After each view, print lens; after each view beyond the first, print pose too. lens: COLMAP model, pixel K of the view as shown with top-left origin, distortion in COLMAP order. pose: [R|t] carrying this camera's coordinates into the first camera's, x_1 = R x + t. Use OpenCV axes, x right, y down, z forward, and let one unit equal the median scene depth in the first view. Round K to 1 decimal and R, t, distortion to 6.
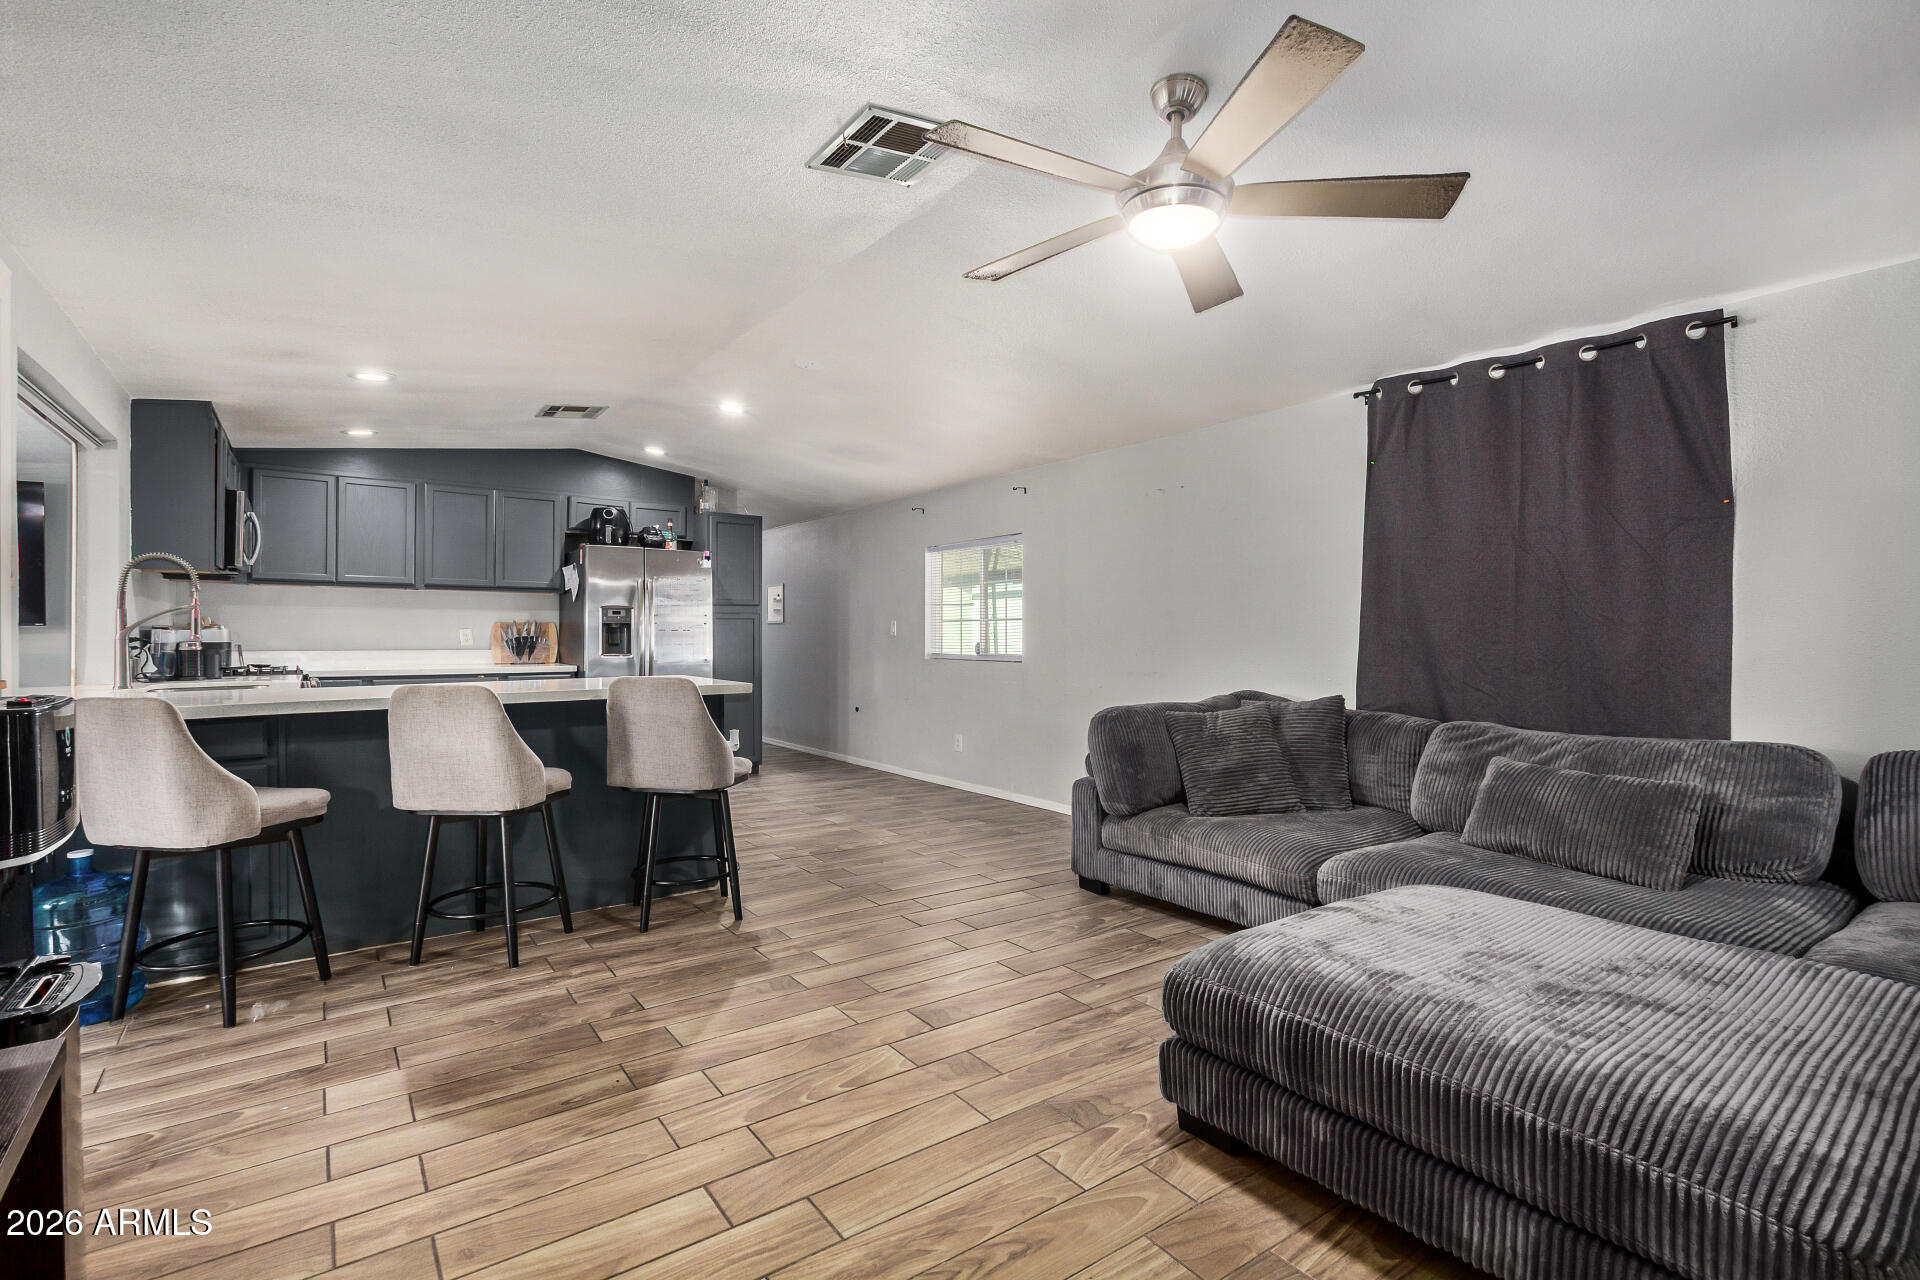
lens RADIAL K [[870.6, 0, 965.1], [0, 870.6, 638.3], [0, 0, 1]] dist [0.001455, -0.000393]
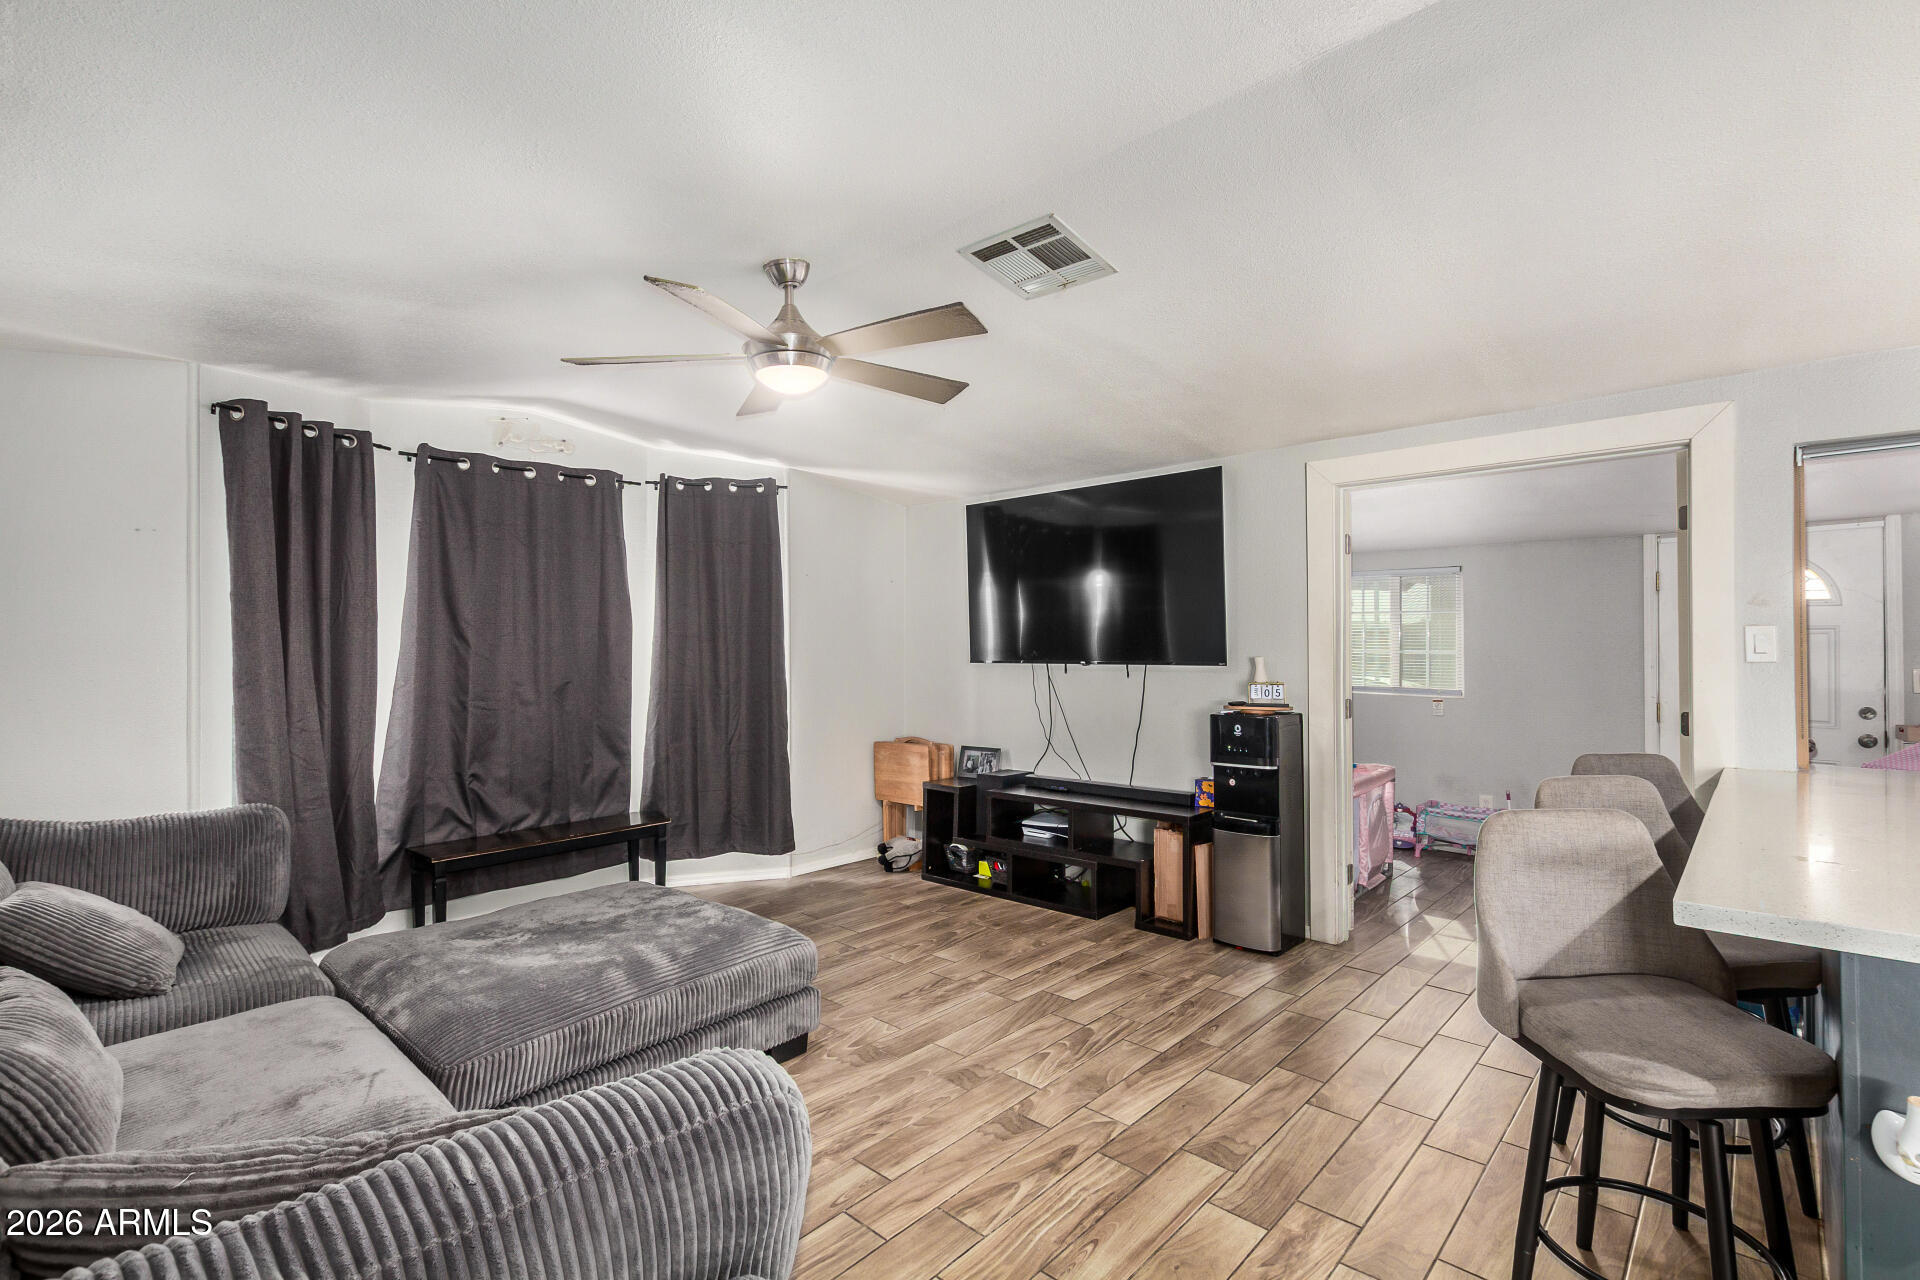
lens RADIAL K [[870.6, 0, 965.1], [0, 870.6, 638.3], [0, 0, 1]] dist [0.001455, -0.000393]
pose [[-0.981581, 0.003804, -0.191008, 0.137556], [0.004411, 0.999986, -0.002753, -0.066081], [0.190995, -0.003545, -0.981585, 1.316215]]
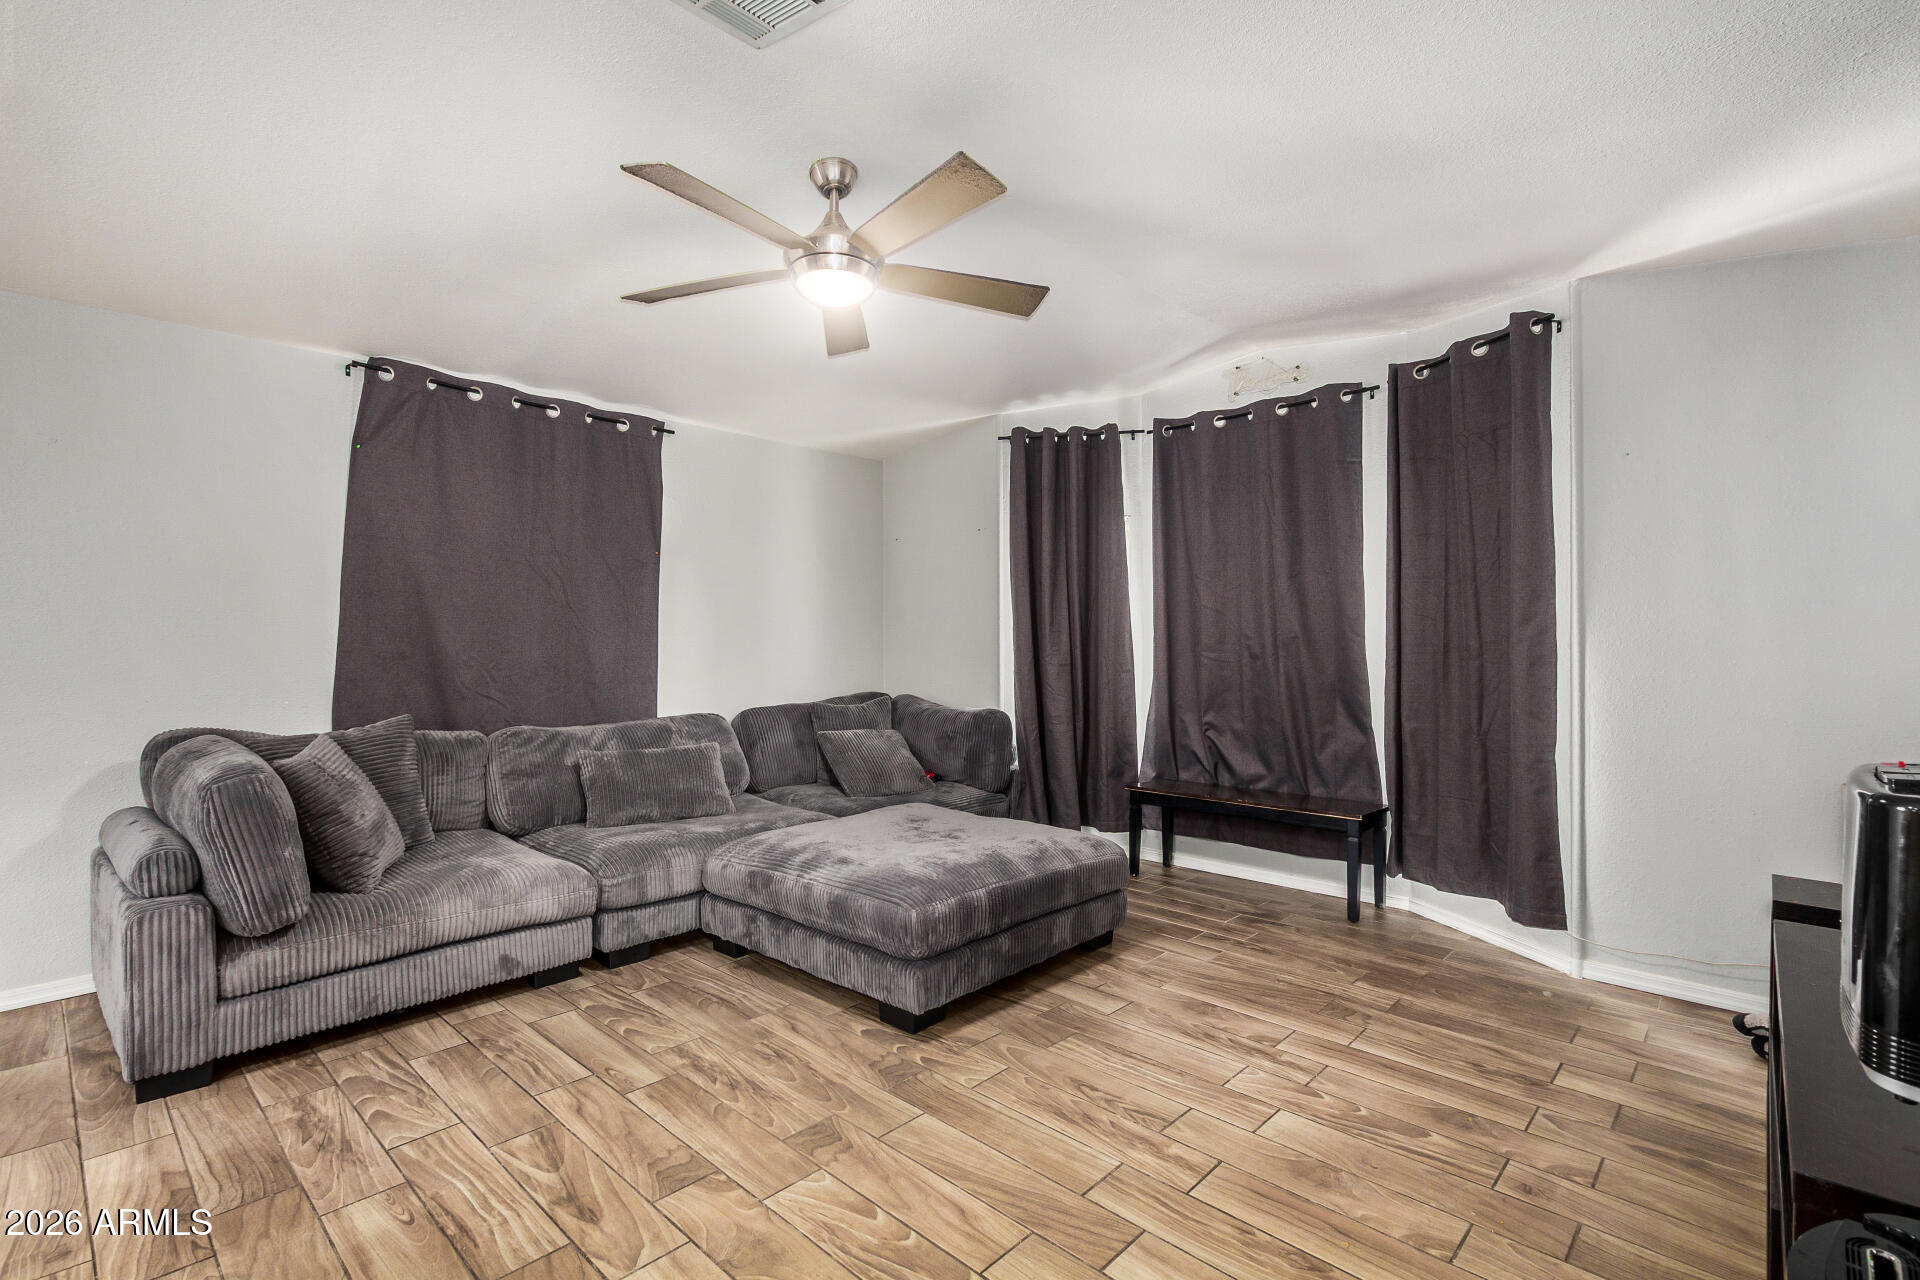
lens RADIAL K [[871.4, 0, 982.3], [0, 871.4, 648.5], [0, 0, 1]] dist [0.001239, -0.000345]
pose [[-0.192140, -0.009749, 0.981319, -0.541867], [0.002905, 0.999941, 0.010502, -0.009290], [-0.981363, 0.004869, -0.192101, 0.606752]]
